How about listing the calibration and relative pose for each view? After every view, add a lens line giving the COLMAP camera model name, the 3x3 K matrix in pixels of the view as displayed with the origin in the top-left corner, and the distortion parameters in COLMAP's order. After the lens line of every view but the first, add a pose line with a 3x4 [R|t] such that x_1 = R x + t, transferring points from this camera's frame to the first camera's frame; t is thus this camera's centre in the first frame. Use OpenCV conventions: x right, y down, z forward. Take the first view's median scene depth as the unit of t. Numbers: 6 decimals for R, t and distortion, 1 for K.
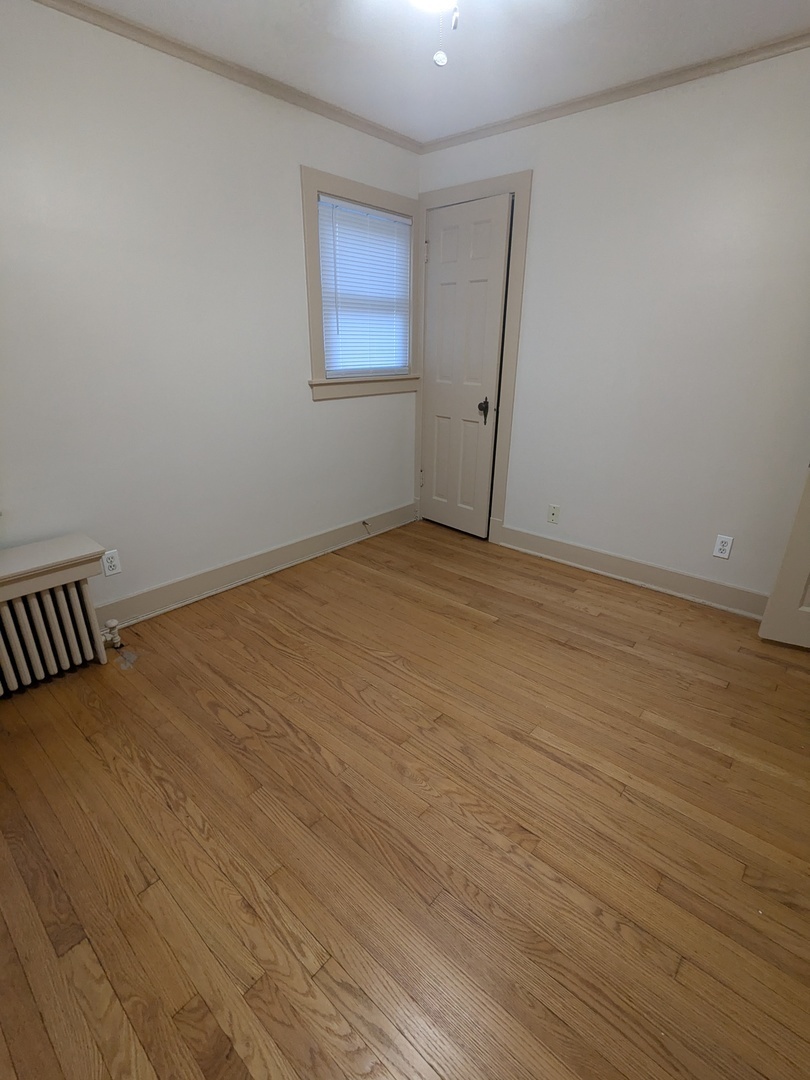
lens RADIAL K [[512.1, 0, 405.0], [0, 512.1, 540.0], [0, 0, 1]] dist [-0.001125, 0.001723]
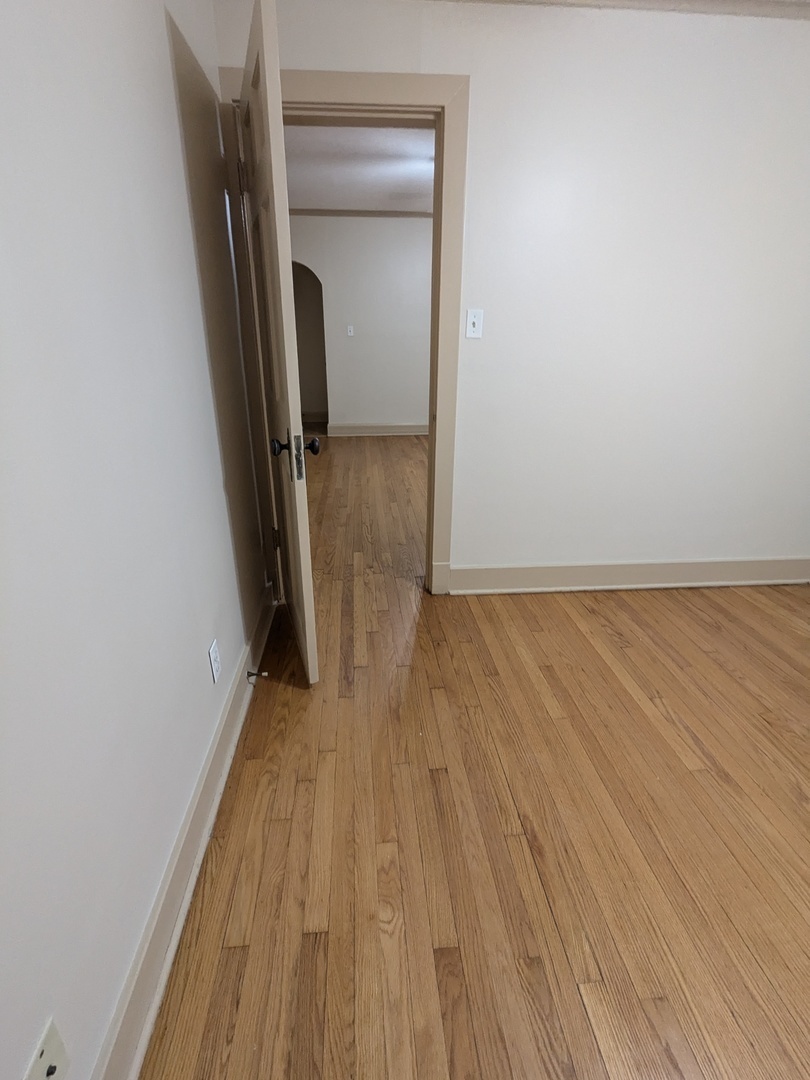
lens RADIAL K [[512.1, 0, 405.0], [0, 512.1, 540.0], [0, 0, 1]] dist [-0.001125, 0.001723]
pose [[-0.729780, -0.262024, 0.631478, 0.169538], [0.236379, 0.769979, 0.592669, -0.583718], [-0.641518, 0.581786, -0.499979, 1.564271]]
